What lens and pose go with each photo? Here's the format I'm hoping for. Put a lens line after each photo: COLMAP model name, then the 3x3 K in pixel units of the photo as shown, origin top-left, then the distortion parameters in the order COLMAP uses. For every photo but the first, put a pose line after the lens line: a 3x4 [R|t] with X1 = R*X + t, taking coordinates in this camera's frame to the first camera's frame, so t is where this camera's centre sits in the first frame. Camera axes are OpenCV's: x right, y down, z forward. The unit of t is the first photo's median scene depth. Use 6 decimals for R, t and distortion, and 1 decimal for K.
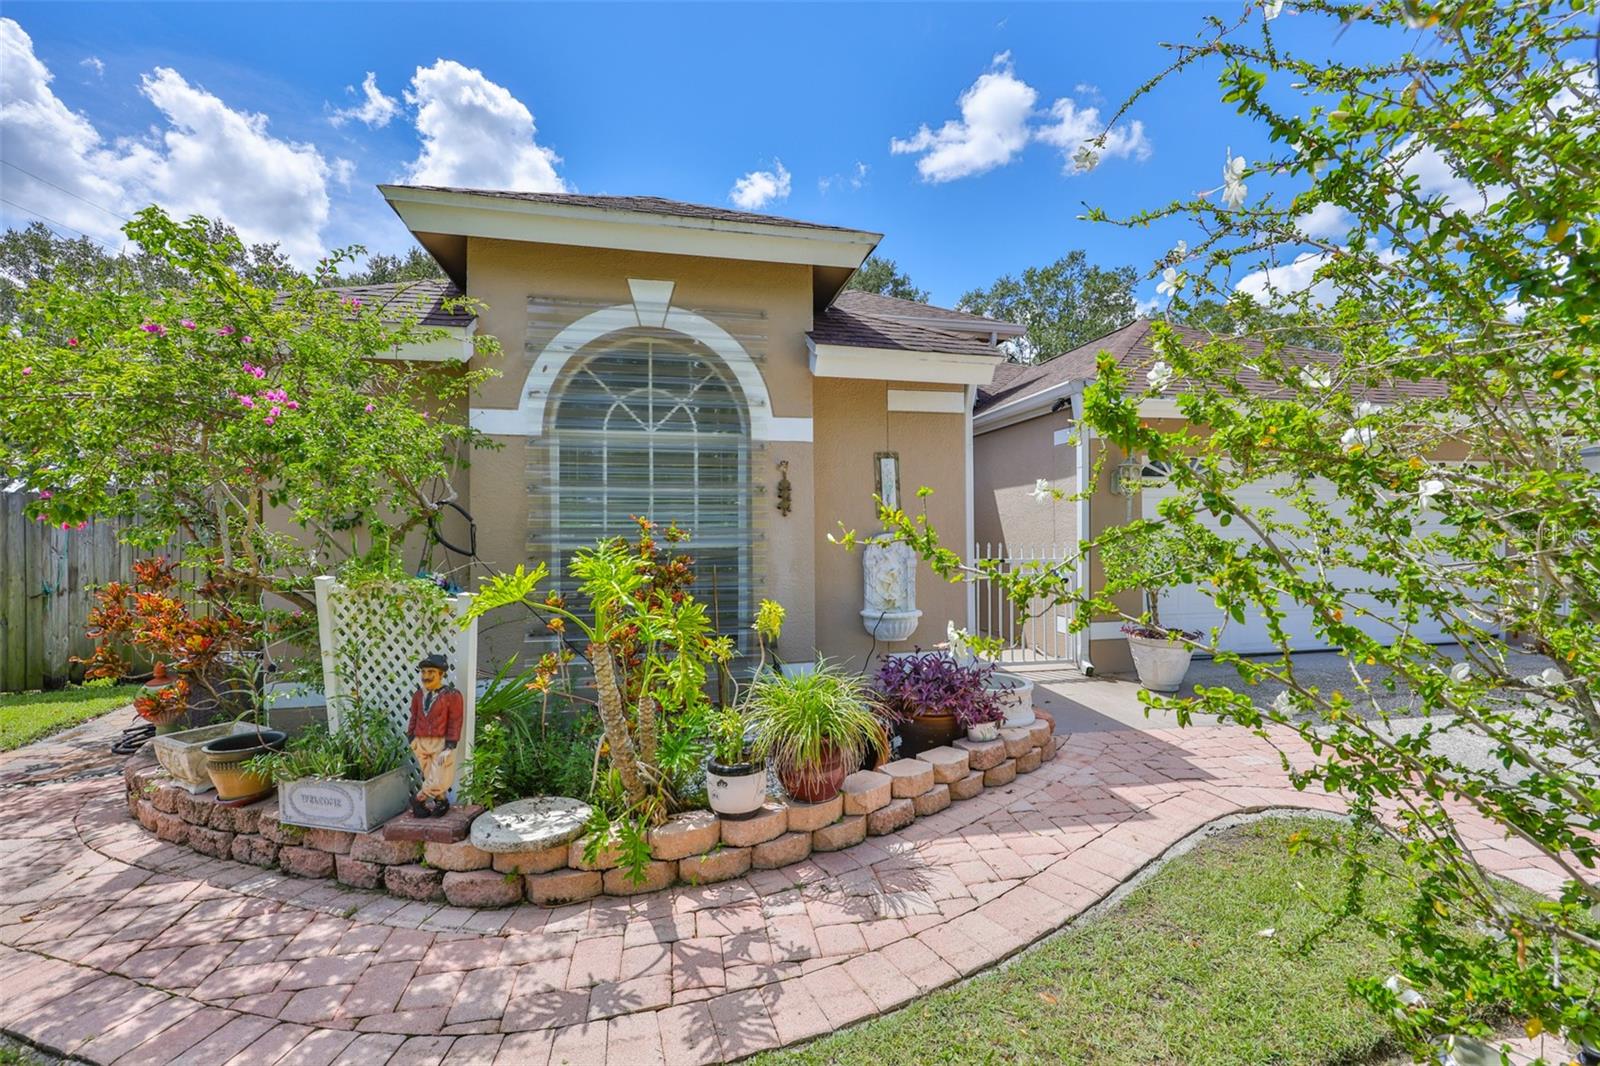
lens RADIAL K [[680.0, 0, 793.8], [0, 680.0, 527.1], [0, 0, 1]] dist [-0.000786, 0.000223]
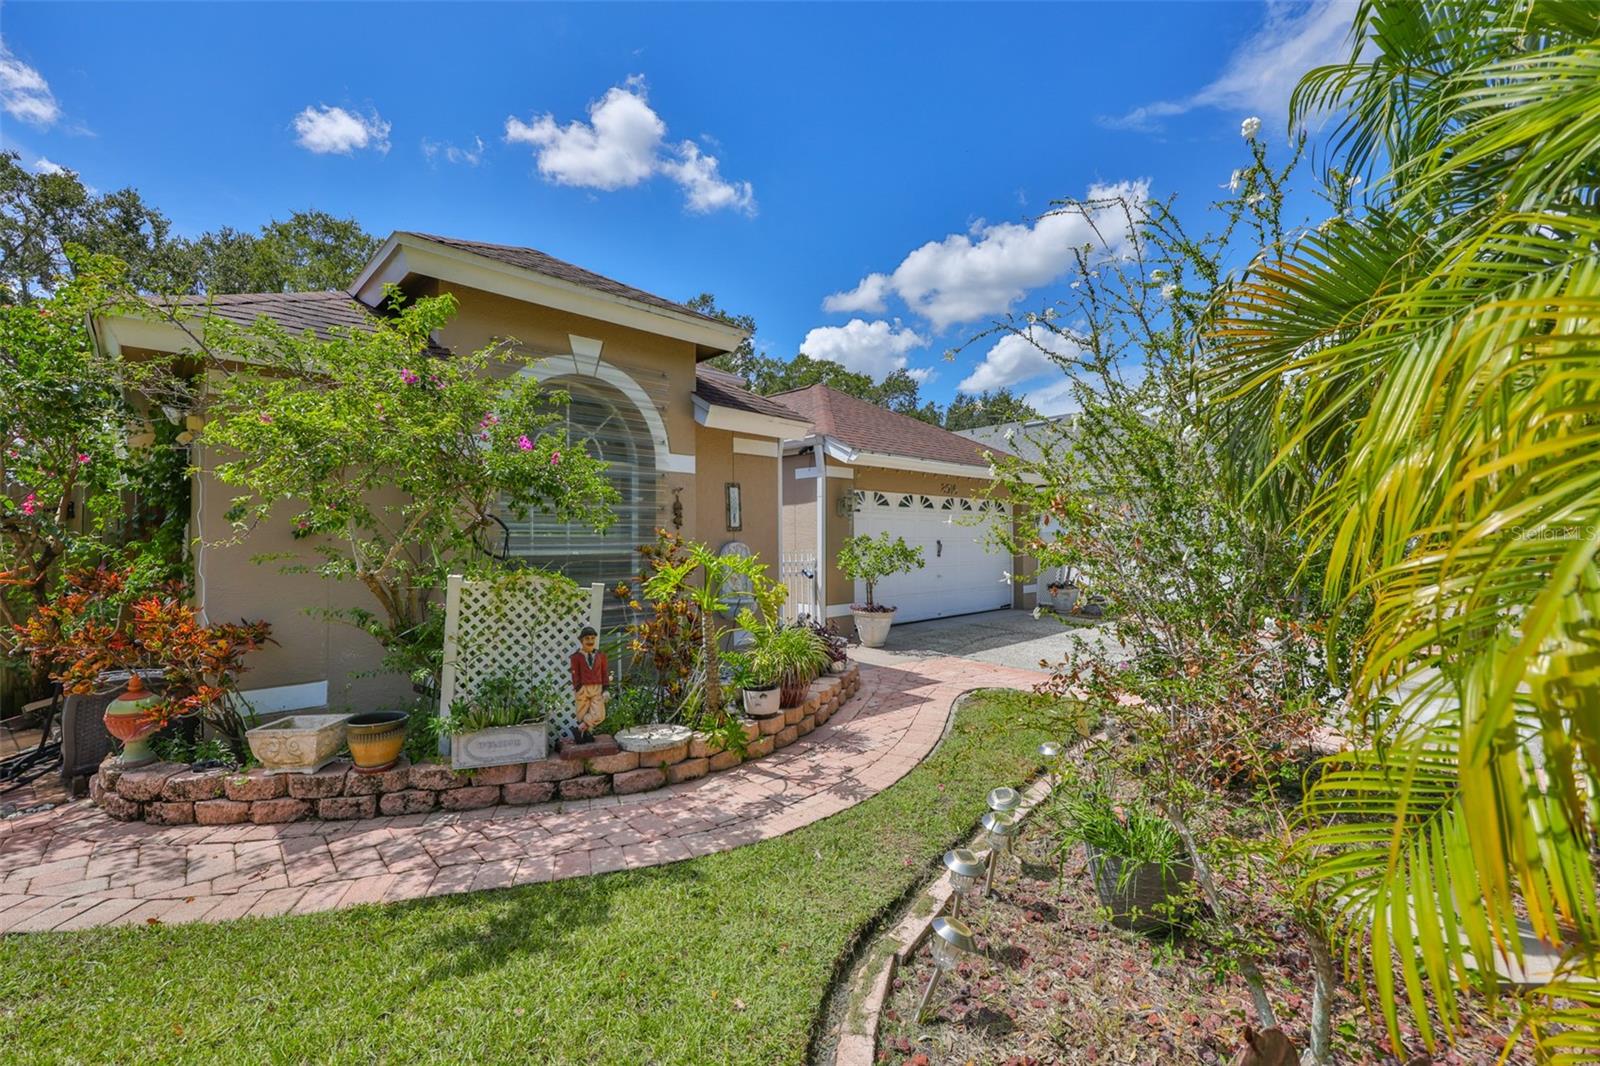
lens RADIAL K [[676.4, 0, 797.2], [0, 676.4, 516.5], [0, 0, 1]] dist [0.016605, 0.000039]
pose [[0.849806, 0.025928, 0.526457, -0.511683], [-0.011655, 0.999470, -0.030410, -0.003056], [-0.526966, 0.019706, 0.849658, -0.243255]]
